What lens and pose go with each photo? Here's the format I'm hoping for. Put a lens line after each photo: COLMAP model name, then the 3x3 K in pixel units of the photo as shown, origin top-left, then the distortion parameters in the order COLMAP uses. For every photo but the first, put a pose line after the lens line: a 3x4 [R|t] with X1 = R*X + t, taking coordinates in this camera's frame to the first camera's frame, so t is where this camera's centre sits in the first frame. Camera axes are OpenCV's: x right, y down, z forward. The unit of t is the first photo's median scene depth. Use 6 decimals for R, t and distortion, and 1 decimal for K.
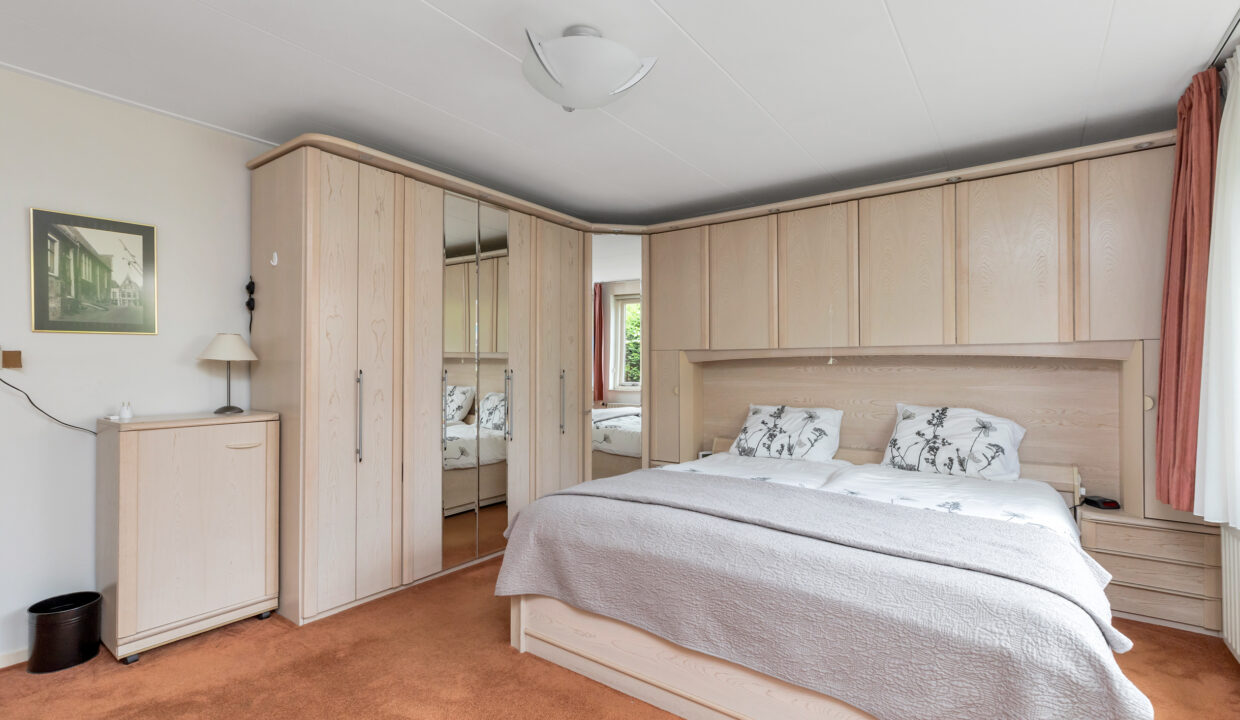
lens RADIAL K [[551.4, 0, 620.0], [0, 551.4, 360.0], [0, 0, 1]] dist [0.000852, 0.000169]
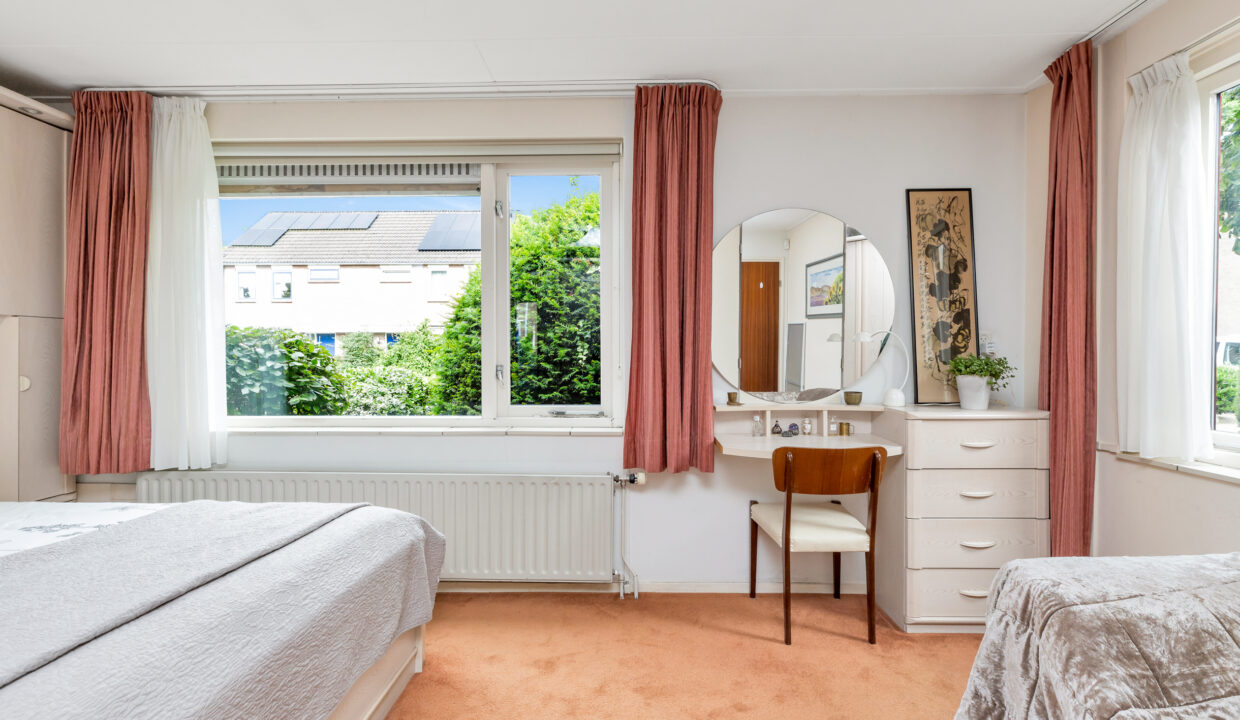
lens RADIAL K [[551.4, 0, 620.0], [0, 551.4, 360.0], [0, 0, 1]] dist [0.000852, 0.000169]
pose [[-0.561185, -0.013065, 0.827587, -0.321710], [-0.015212, 0.999869, 0.005470, 0.013424], [-0.827551, -0.009520, -0.561310, 0.548441]]
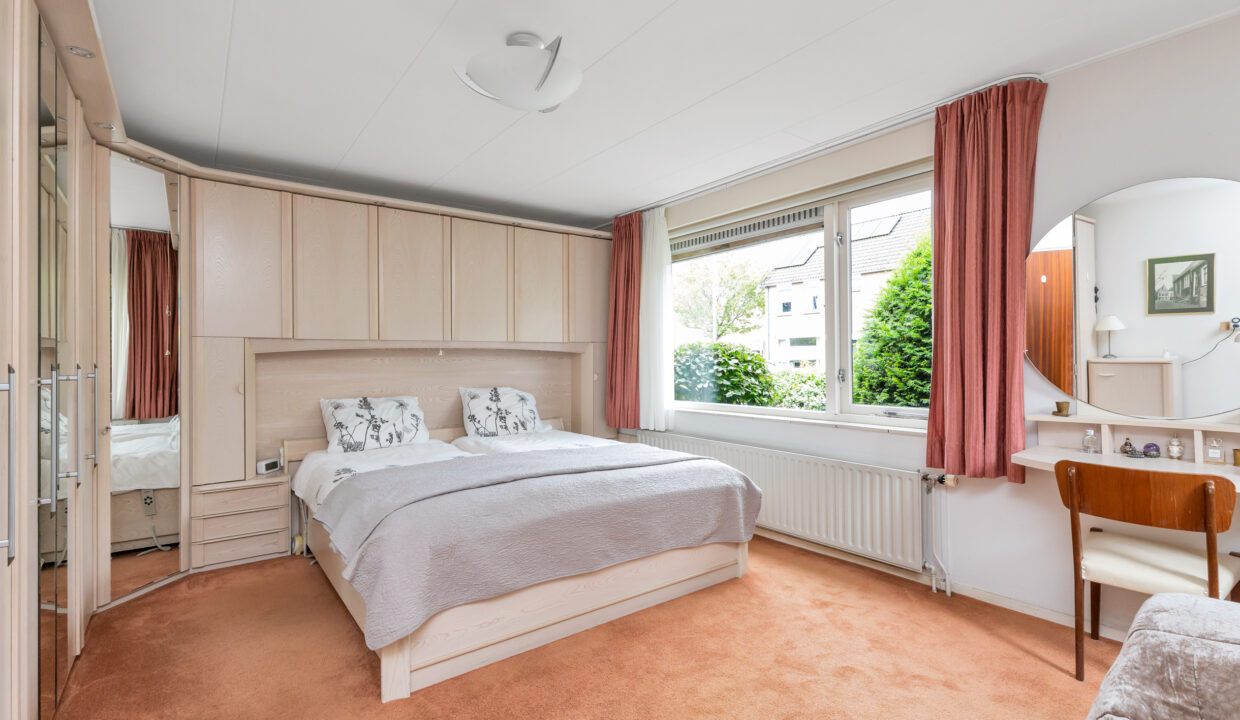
lens RADIAL K [[551.4, 0, 620.0], [0, 551.4, 360.0], [0, 0, 1]] dist [0.000852, 0.000169]
pose [[0.291919, -0.004178, 0.956434, -0.609522], [-0.006957, 0.999955, 0.006492, 0.007056], [-0.956418, -0.008549, 0.291877, 0.311076]]
